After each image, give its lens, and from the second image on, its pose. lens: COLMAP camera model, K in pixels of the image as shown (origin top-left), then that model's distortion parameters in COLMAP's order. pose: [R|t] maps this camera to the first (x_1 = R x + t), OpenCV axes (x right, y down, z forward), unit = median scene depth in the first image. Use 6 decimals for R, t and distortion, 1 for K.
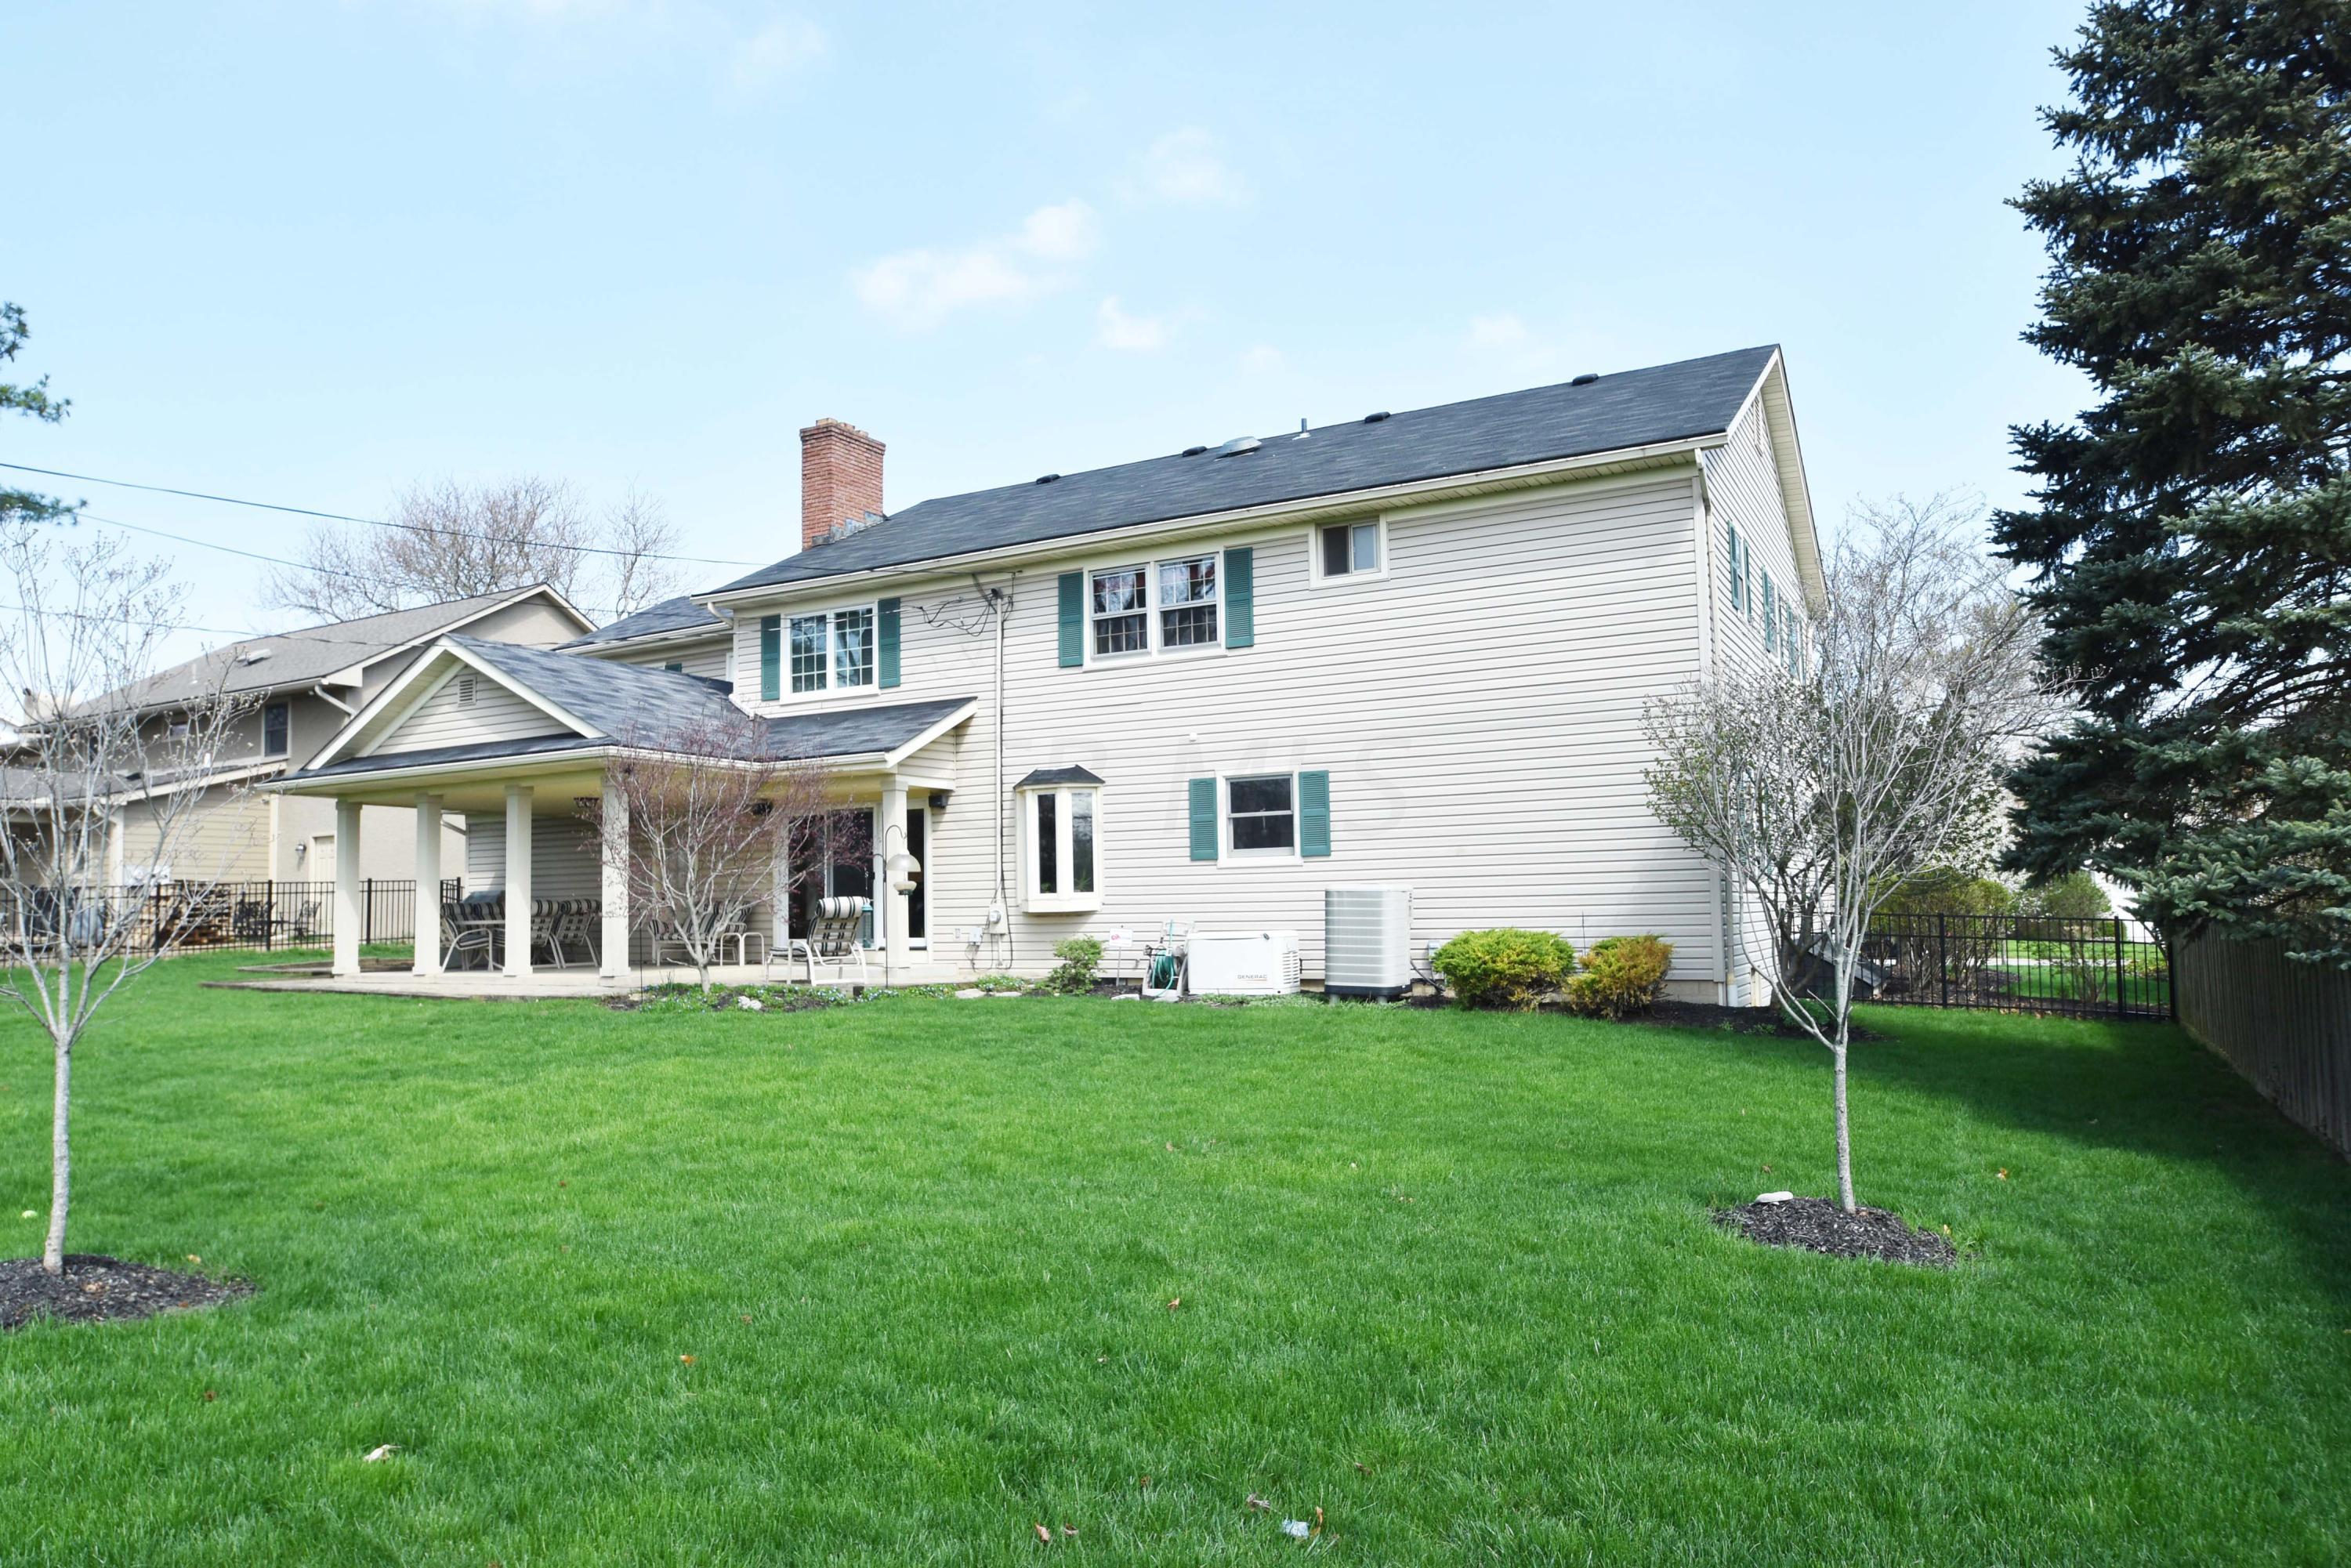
lens RADIAL K [[1528.0, 0, 1175.5], [0, 1528.0, 784.0], [0, 0, 1]] dist [-0.052213, 0.021741]
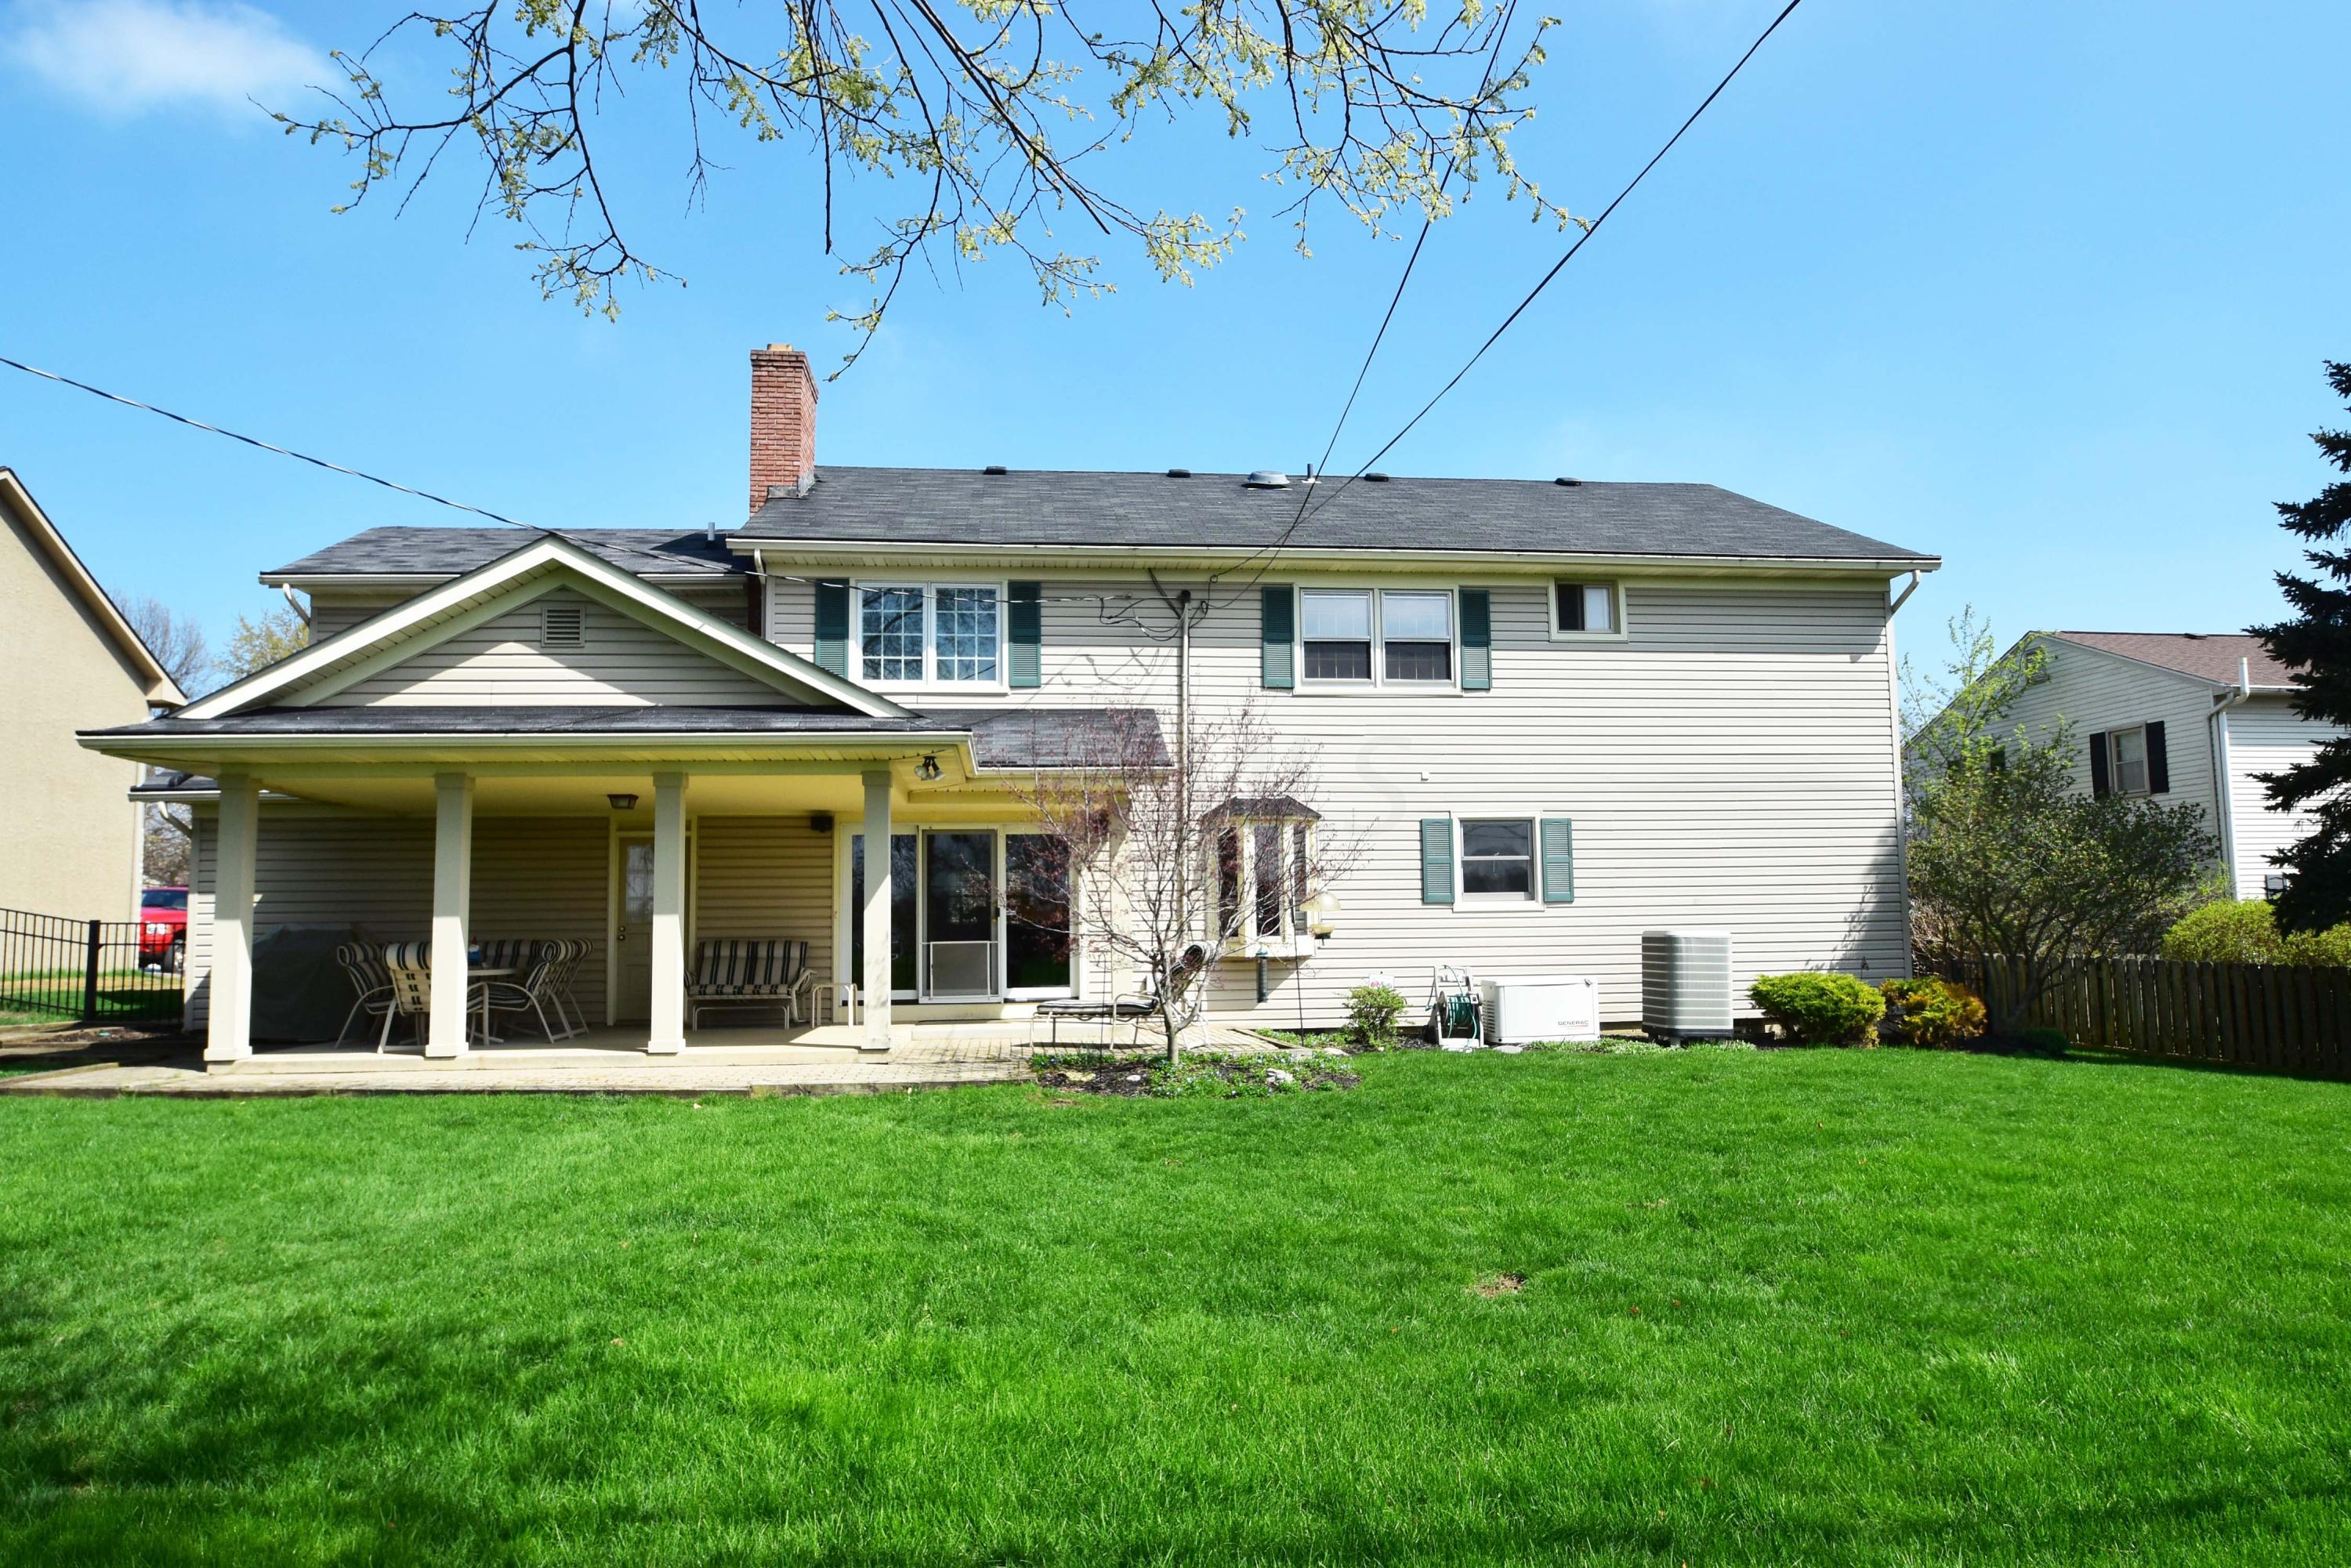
lens RADIAL K [[1370.4, 0, 1135.6], [0, 1370.4, 795.8], [0, 0, 1]] dist [-0.012146, 0.000057]
pose [[0.817475, 0.068151, 0.571918, -0.824824], [-0.050276, 0.997628, -0.047016, 0.041655], [-0.573766, 0.009681, 0.818962, 0.512918]]
